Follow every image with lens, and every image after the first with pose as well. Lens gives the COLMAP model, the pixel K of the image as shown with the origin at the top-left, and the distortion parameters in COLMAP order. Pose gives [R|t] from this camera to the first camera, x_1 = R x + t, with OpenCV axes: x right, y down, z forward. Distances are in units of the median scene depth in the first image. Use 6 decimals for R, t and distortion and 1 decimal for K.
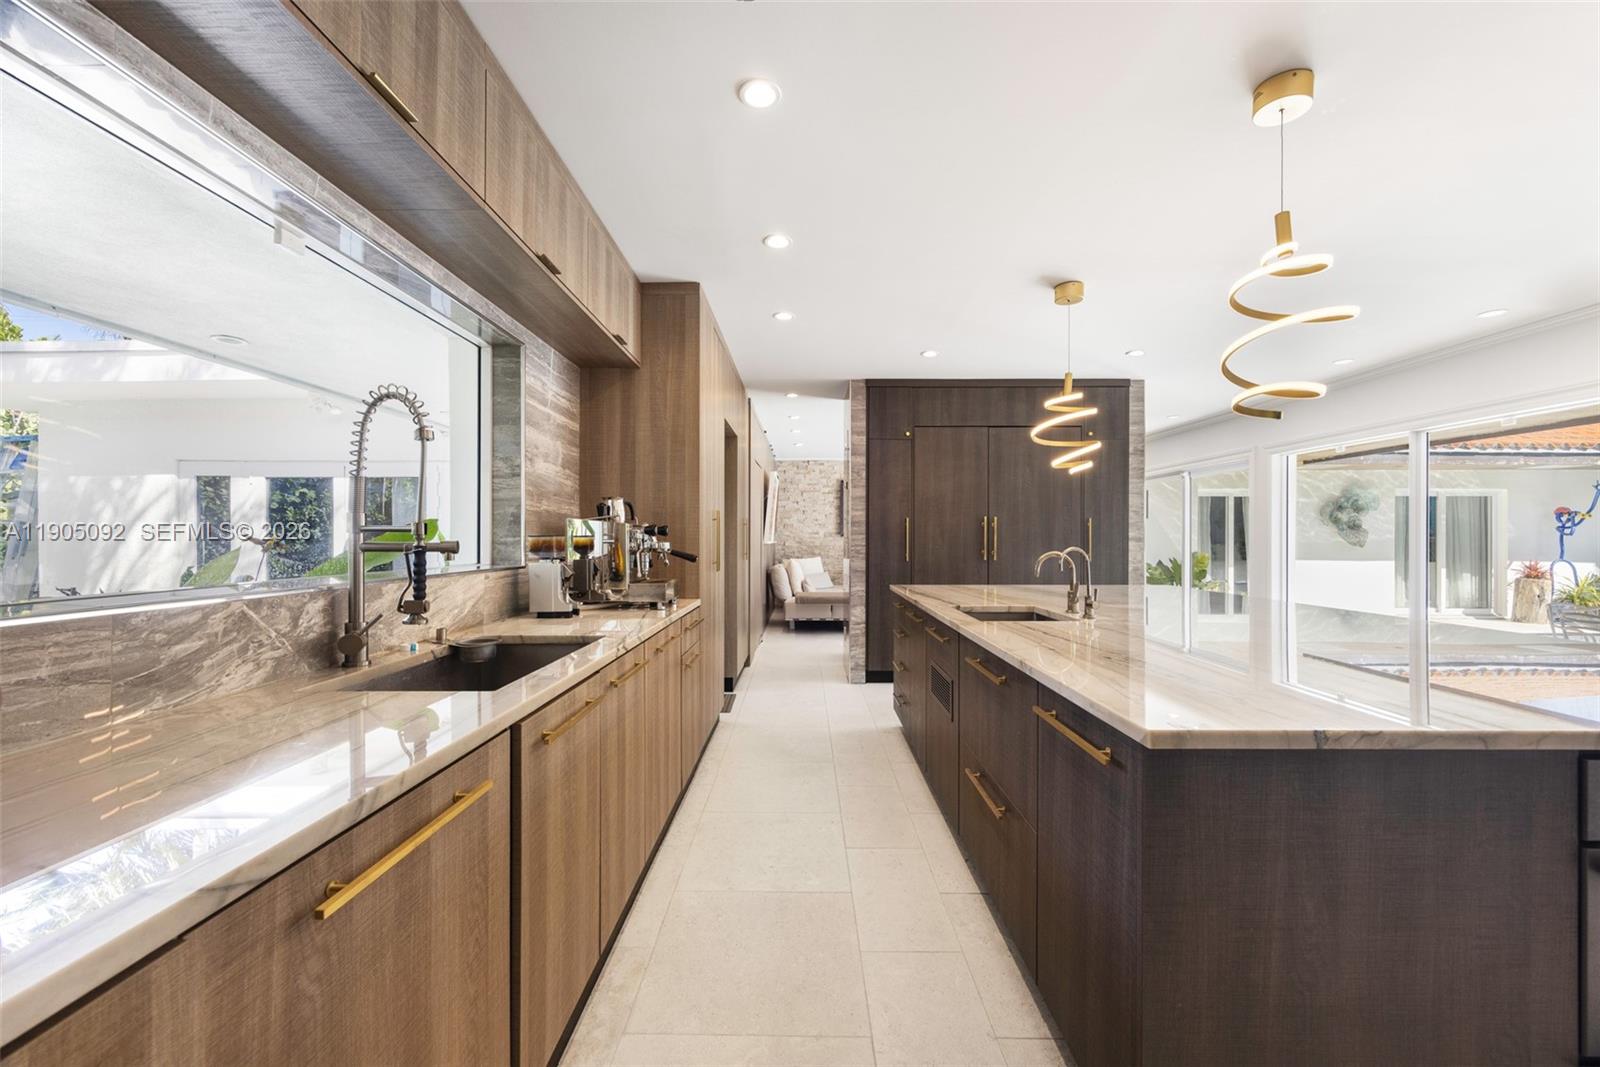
lens RADIAL K [[626.2, 0, 798.3], [0, 626.2, 536.5], [0, 0, 1]] dist [-0.000655, -0.000247]
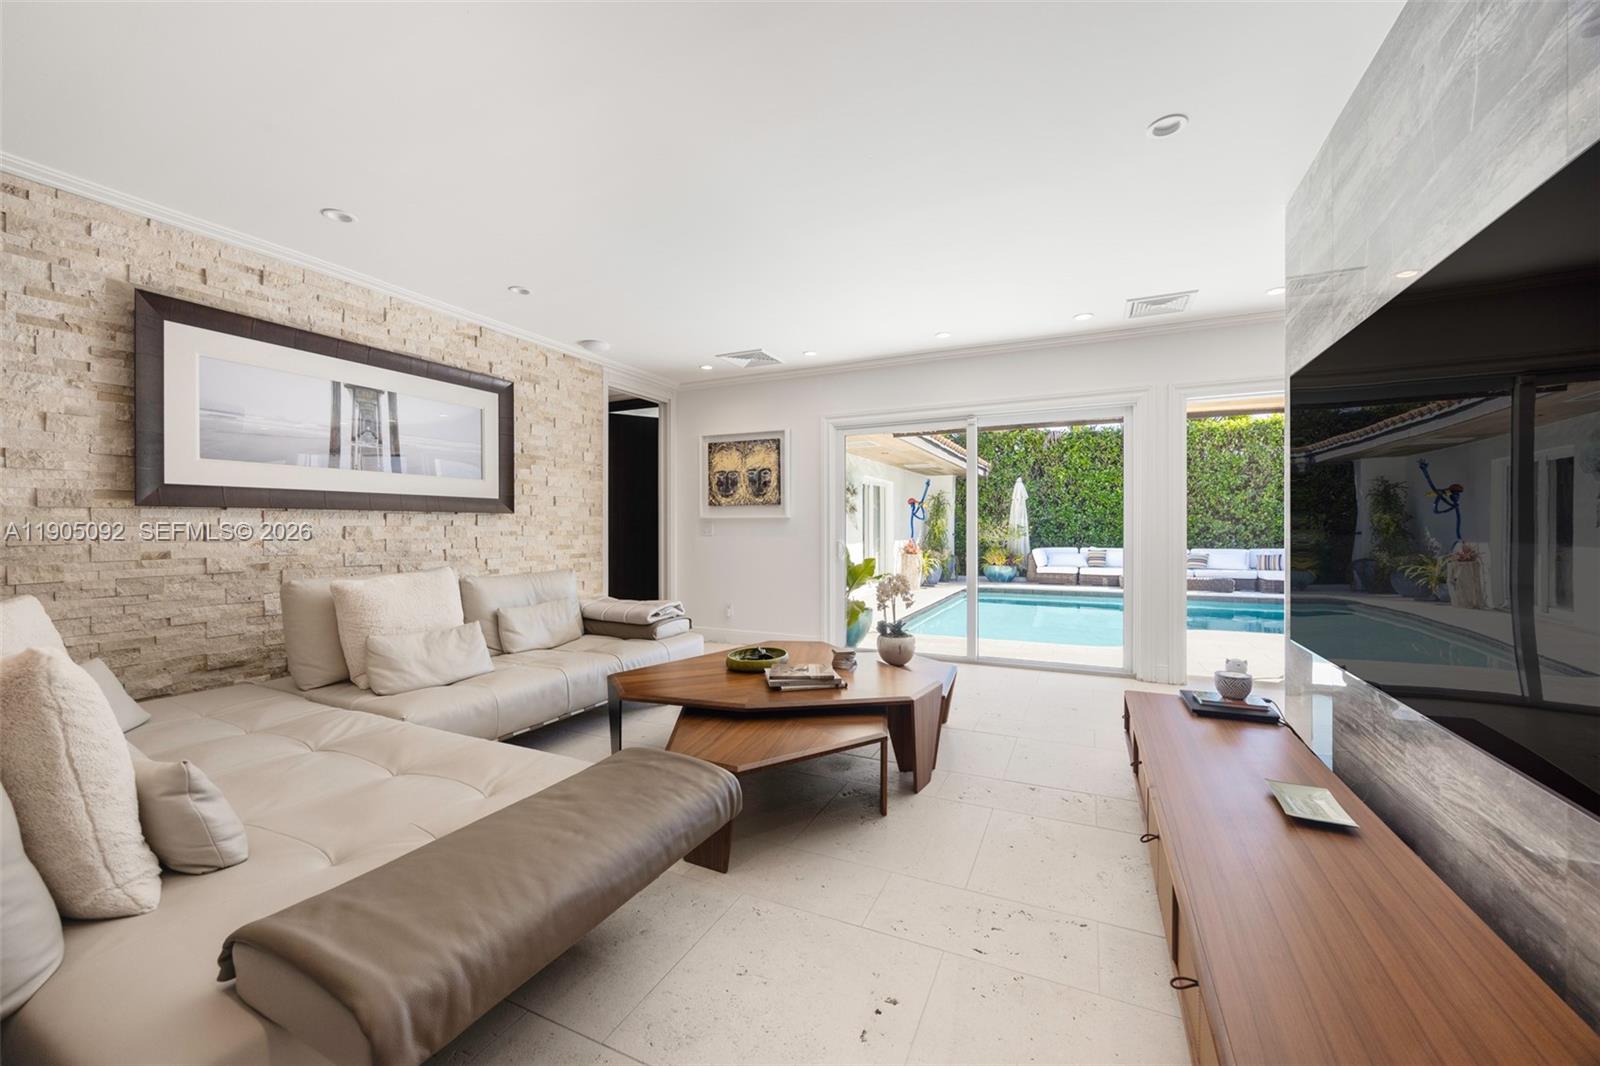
lens RADIAL K [[626.2, 0, 800.5], [0, 626.2, 530.6], [0, 0, 1]] dist [-0.000655, -0.000247]
pose [[0.410578, -0.009566, 0.911775, -0.056094], [0.000177, 0.999946, 0.010411, 0.007175], [-0.911825, -0.004114, 0.410558, 0.668826]]
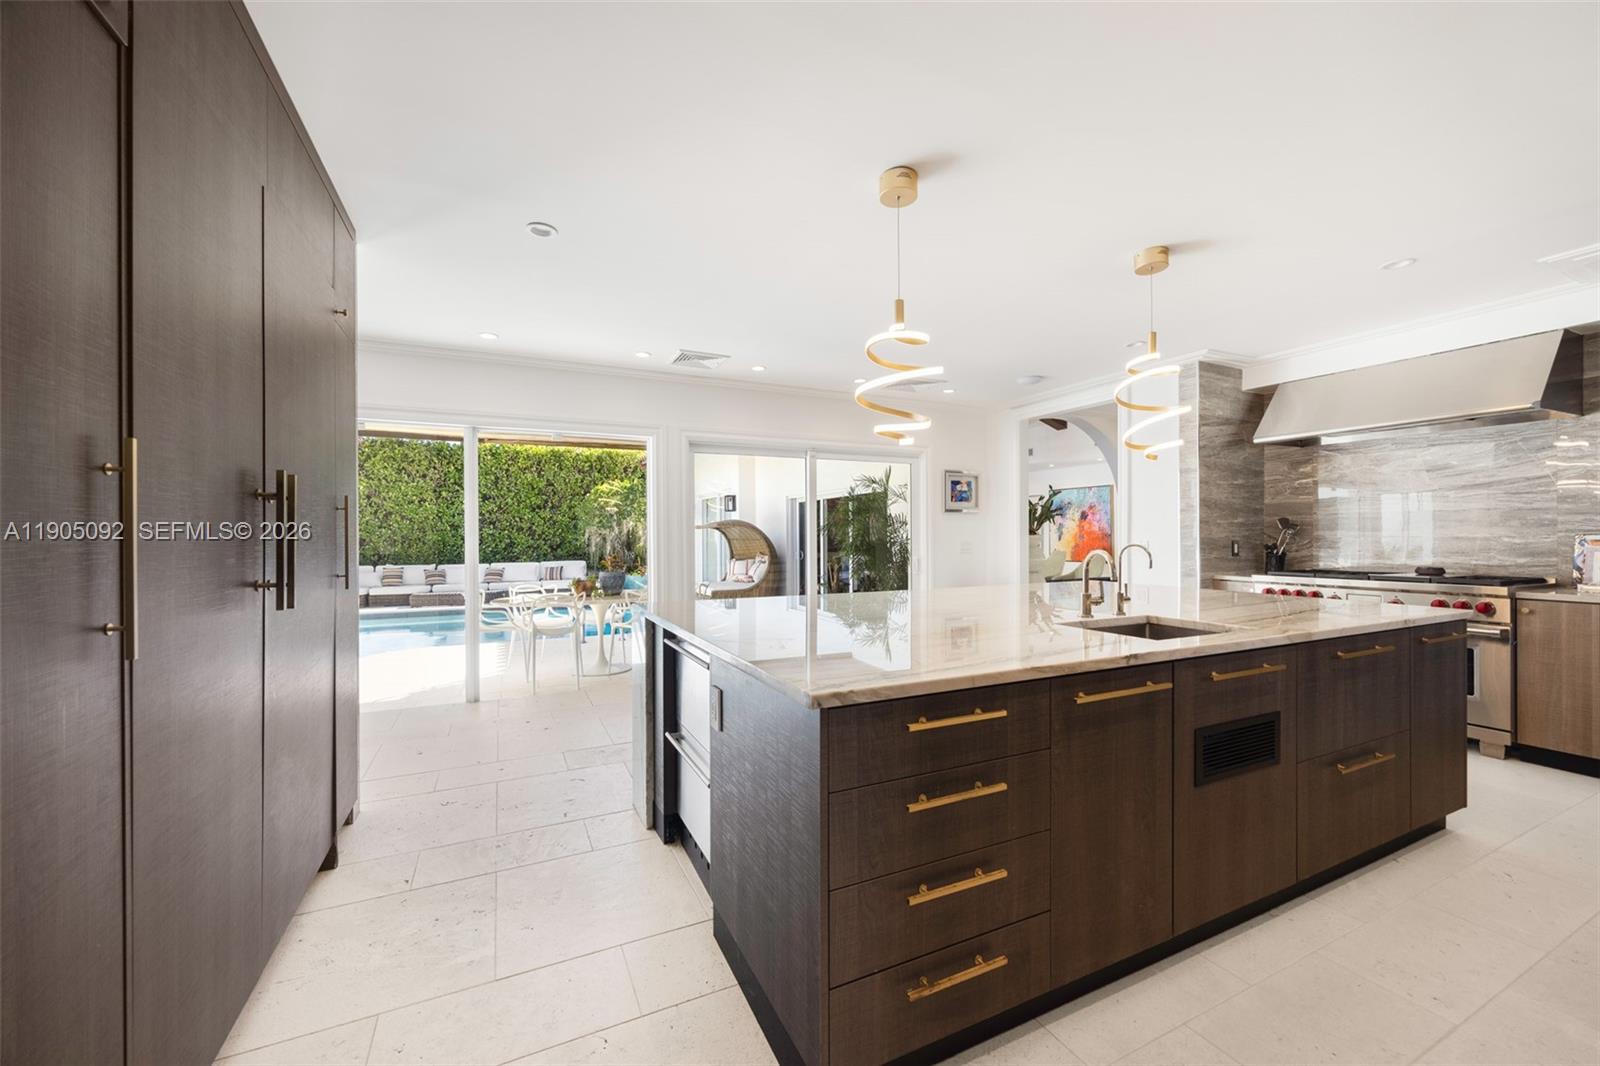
lens RADIAL K [[626.2, 0, 800.7], [0, 626.2, 536.7], [0, 0, 1]] dist [-0.000655, -0.000247]
pose [[-0.440392, 0.003266, 0.897800, -0.060543], [0.001632, 0.999995, -0.002837, 0.005613], [-0.897804, 0.000216, -0.440395, 0.458570]]
